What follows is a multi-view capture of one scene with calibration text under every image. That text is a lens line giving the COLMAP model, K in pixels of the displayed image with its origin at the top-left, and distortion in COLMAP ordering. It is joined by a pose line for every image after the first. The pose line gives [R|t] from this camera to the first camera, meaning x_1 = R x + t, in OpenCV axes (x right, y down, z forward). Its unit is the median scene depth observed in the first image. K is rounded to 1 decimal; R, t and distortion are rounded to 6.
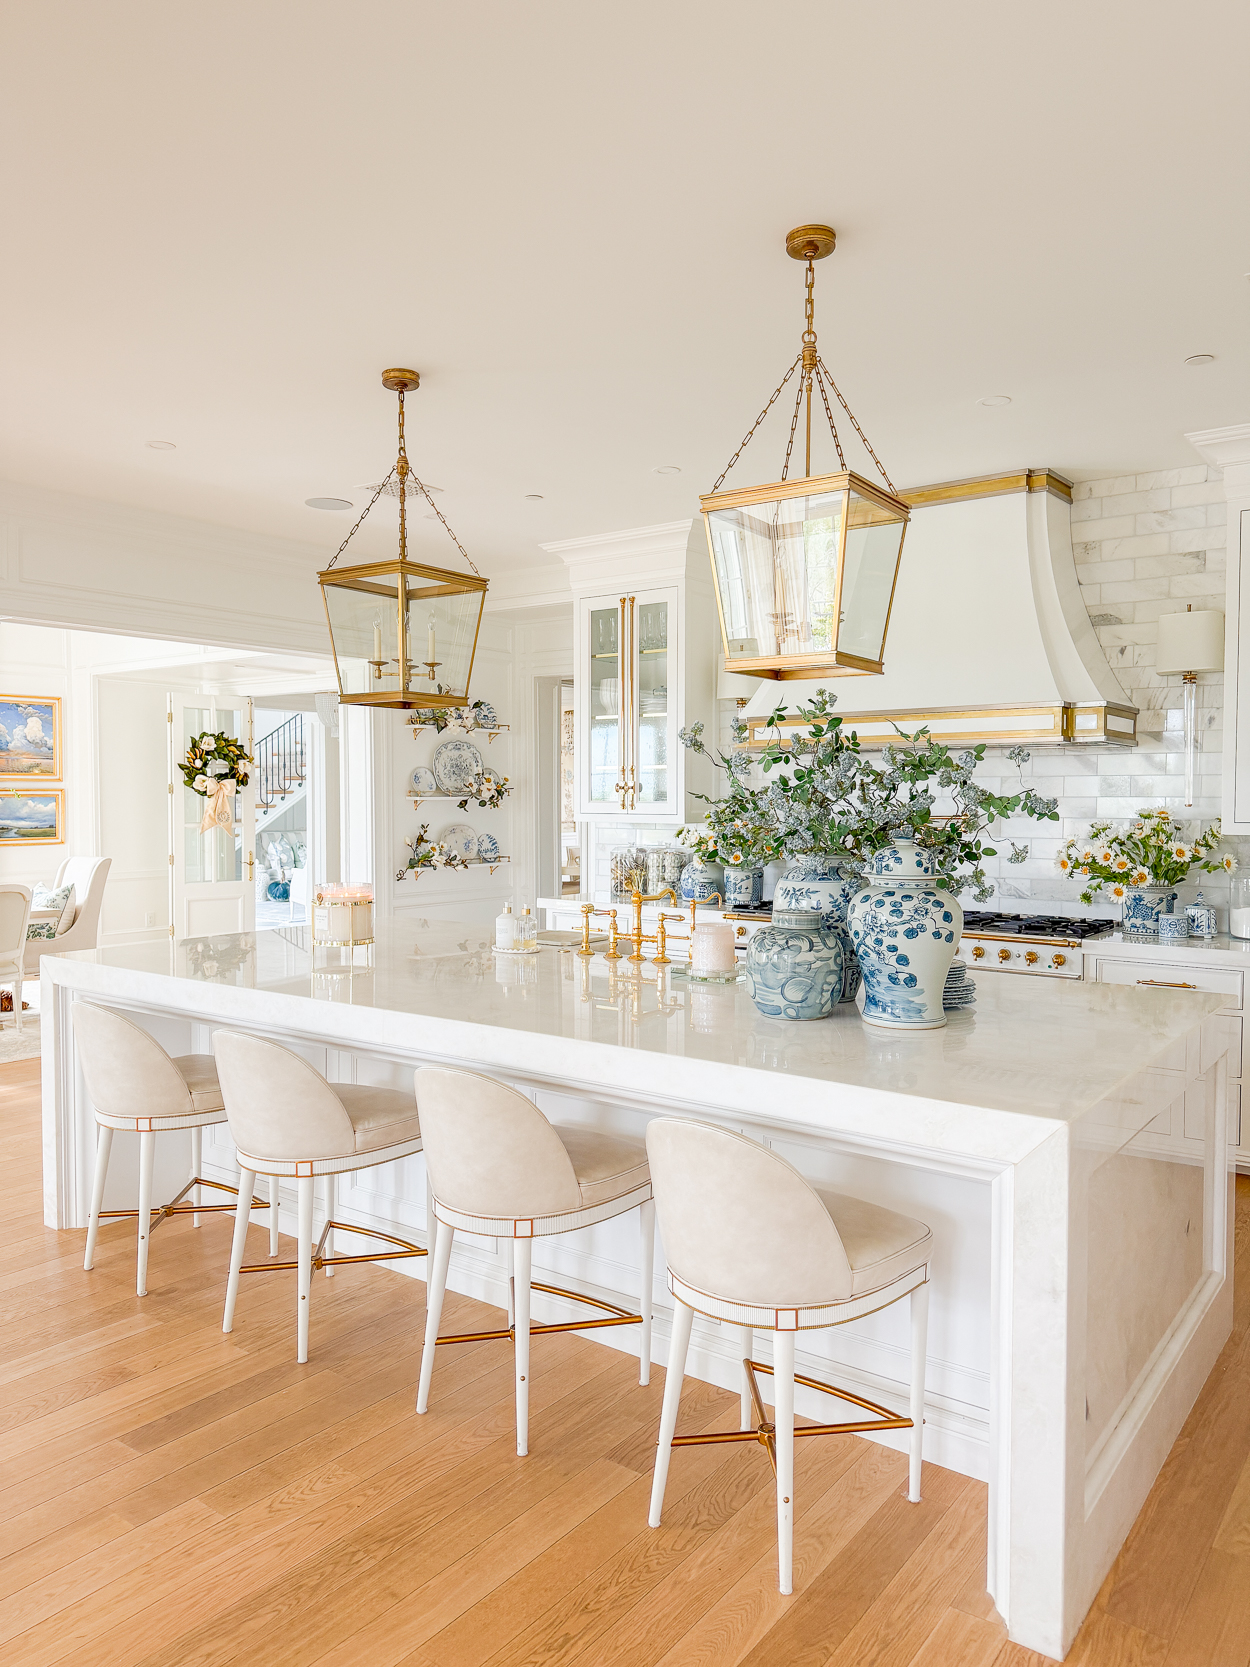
lens RADIAL K [[1175.3, 0, 621.6], [0, 1175.3, 838.3], [0, 0, 1]] dist [0.064131, -0.076604]
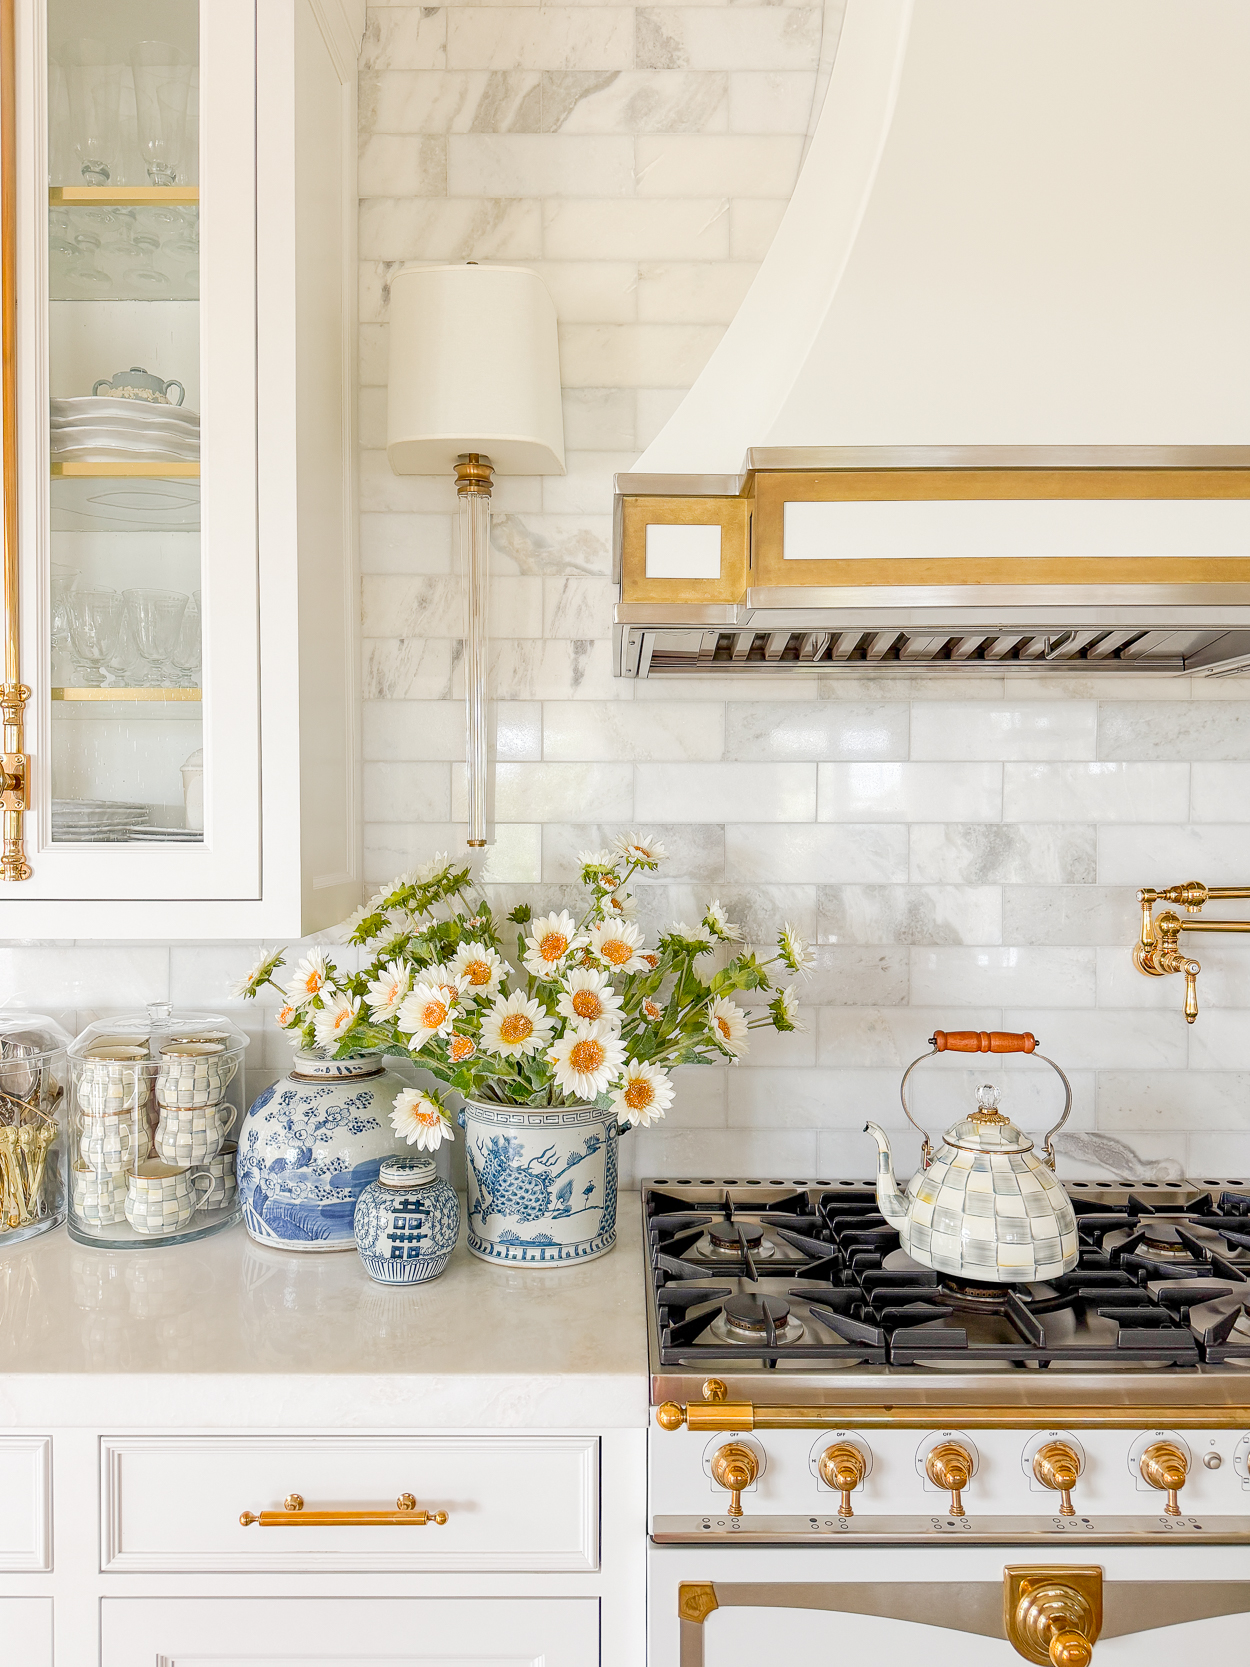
lens RADIAL K [[1175.3, 0, 619.3], [0, 1175.3, 839.7], [0, 0, 1]] dist [0.064131, -0.076604]
pose [[0.800837, -0.009008, 0.598815, -0.045326], [0.022051, 0.999652, -0.014453, -0.034337], [-0.598477, 0.024779, 0.800757, 0.970585]]
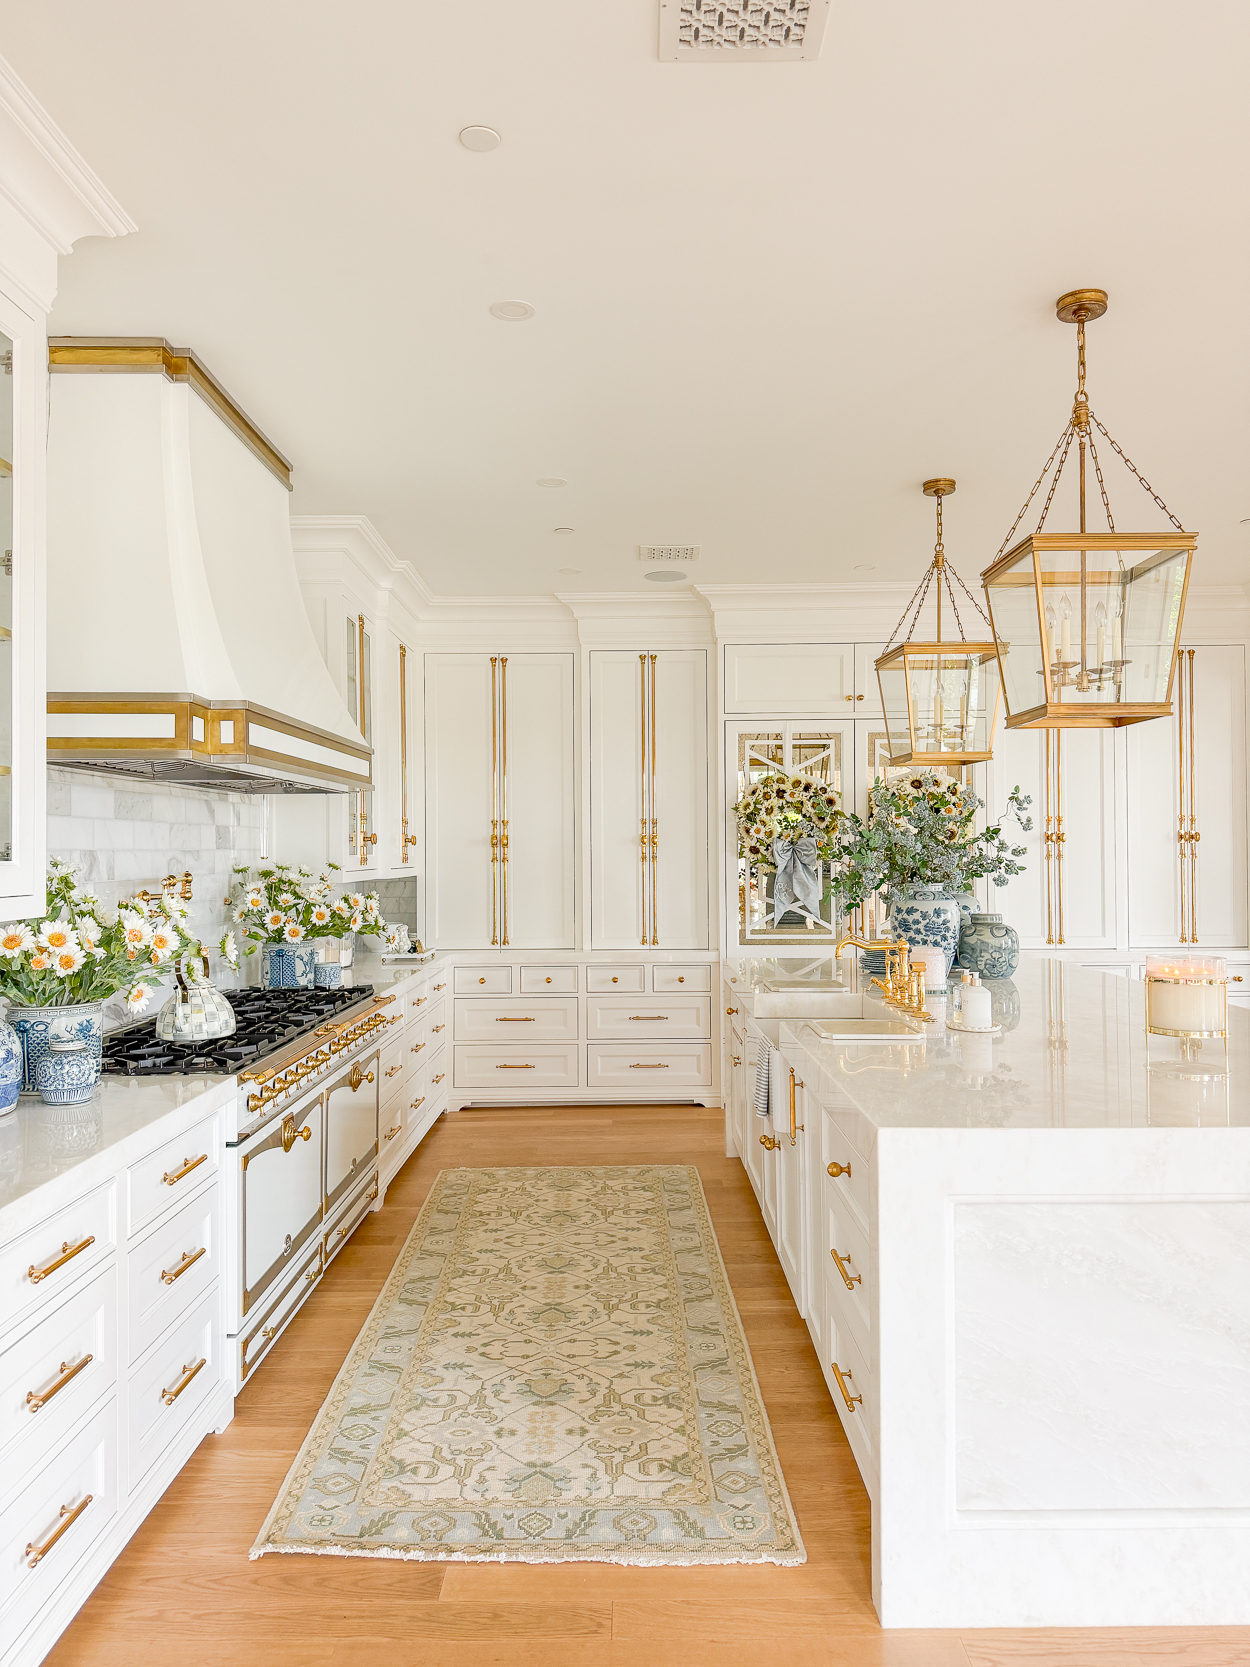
lens RADIAL K [[1175.3, 0, 627.6], [0, 1175.3, 827.3], [0, 0, 1]] dist [0.064131, -0.076604]
pose [[-0.605824, 0.018634, 0.795381, -0.493680], [0.035054, 0.999380, 0.003286, -0.046679], [-0.794826, 0.029872, -0.606101, 1.370911]]
